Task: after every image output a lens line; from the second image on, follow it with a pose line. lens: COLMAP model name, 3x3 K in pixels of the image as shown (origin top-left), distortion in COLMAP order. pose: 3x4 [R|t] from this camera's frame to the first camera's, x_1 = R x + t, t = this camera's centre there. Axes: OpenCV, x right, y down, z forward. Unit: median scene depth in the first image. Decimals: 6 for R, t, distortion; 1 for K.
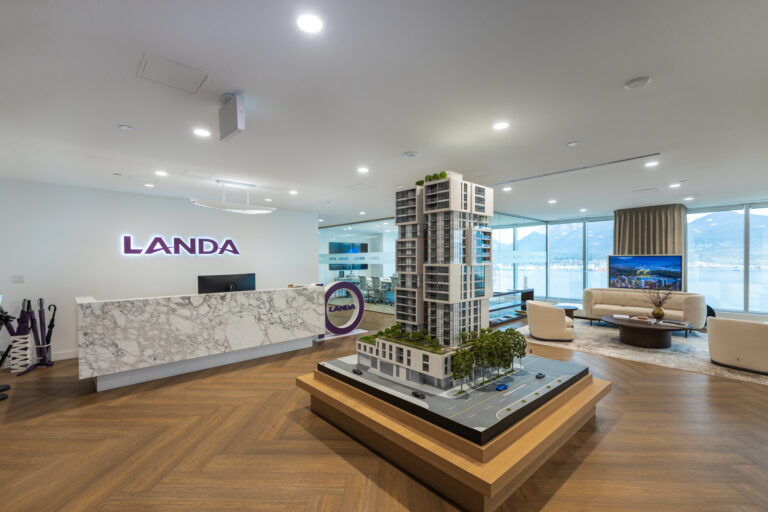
lens RADIAL K [[336.6, 0, 382.3], [0, 336.6, 266.9], [0, 0, 1]] dist [0.000691, 0.000076]
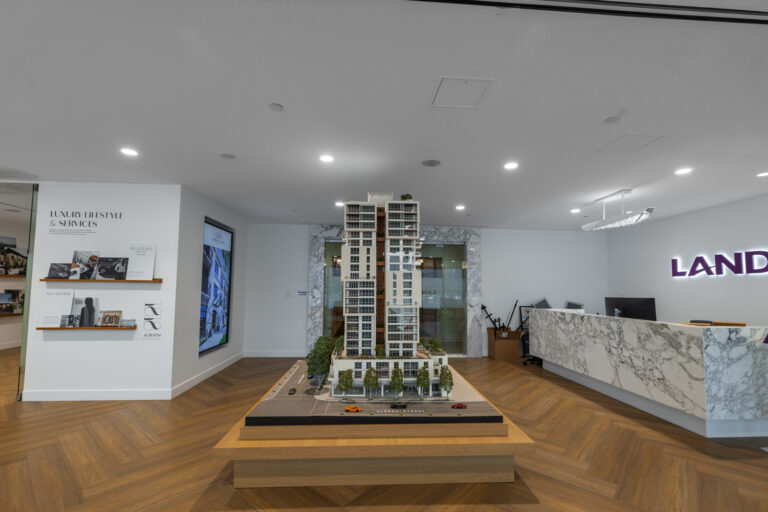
lens RADIAL K [[345.8, 0, 381.2], [0, 345.8, 269.0], [0, 0, 1]] dist [0.003672, 0.000431]
pose [[-0.627951, -0.044402, -0.776985, 0.585596], [-0.021485, 0.998980, -0.039725, -0.001821], [0.777956, -0.008251, -0.628264, 0.970290]]
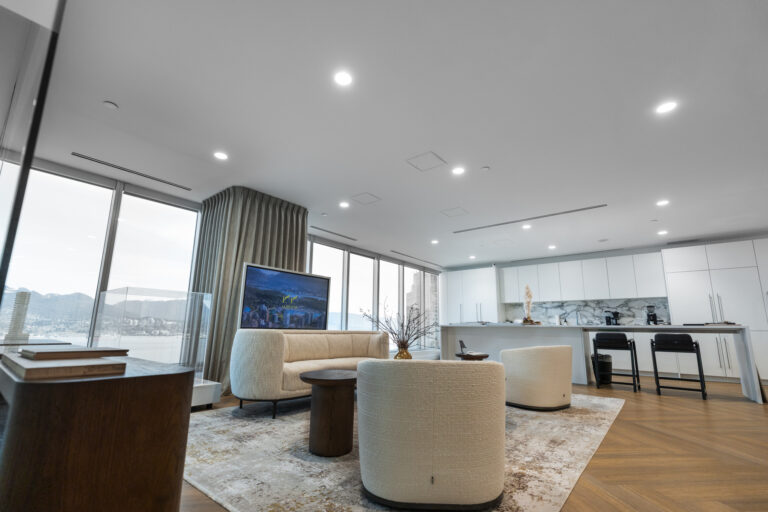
lens RADIAL K [[339.7, 0, 385.3], [0, 339.7, 269.1], [0, 0, 1]] dist [0.000737, 0.000062]
pose [[-0.153356, 0.179205, 0.971786, 0.210411], [0.008495, 0.983621, -0.180047, 0.092645], [-0.988135, -0.019356, -0.152366, 1.208874]]
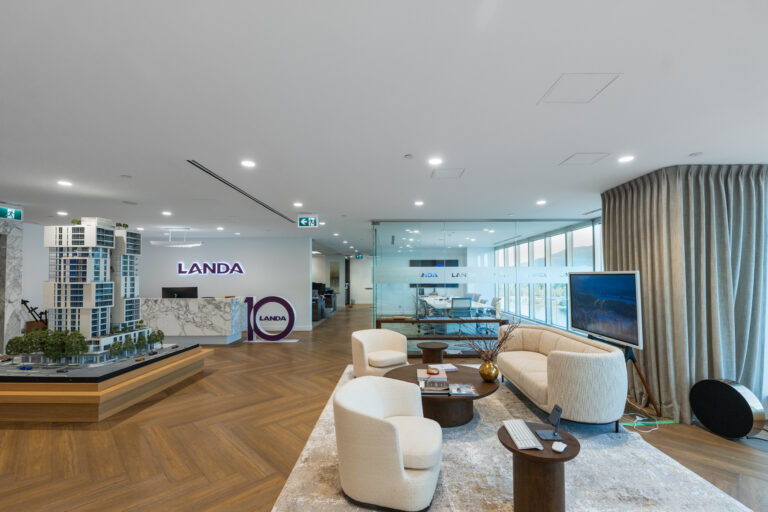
lens RADIAL K [[339.7, 0, 385.3], [0, 339.7, 269.1], [0, 0, 1]] dist [0.000737, 0.000062]
pose [[0.725905, -0.011428, -0.687700, 1.177708], [-0.016600, 0.999280, -0.034129, -0.020652], [0.687595, 0.036191, 0.725192, 0.468279]]
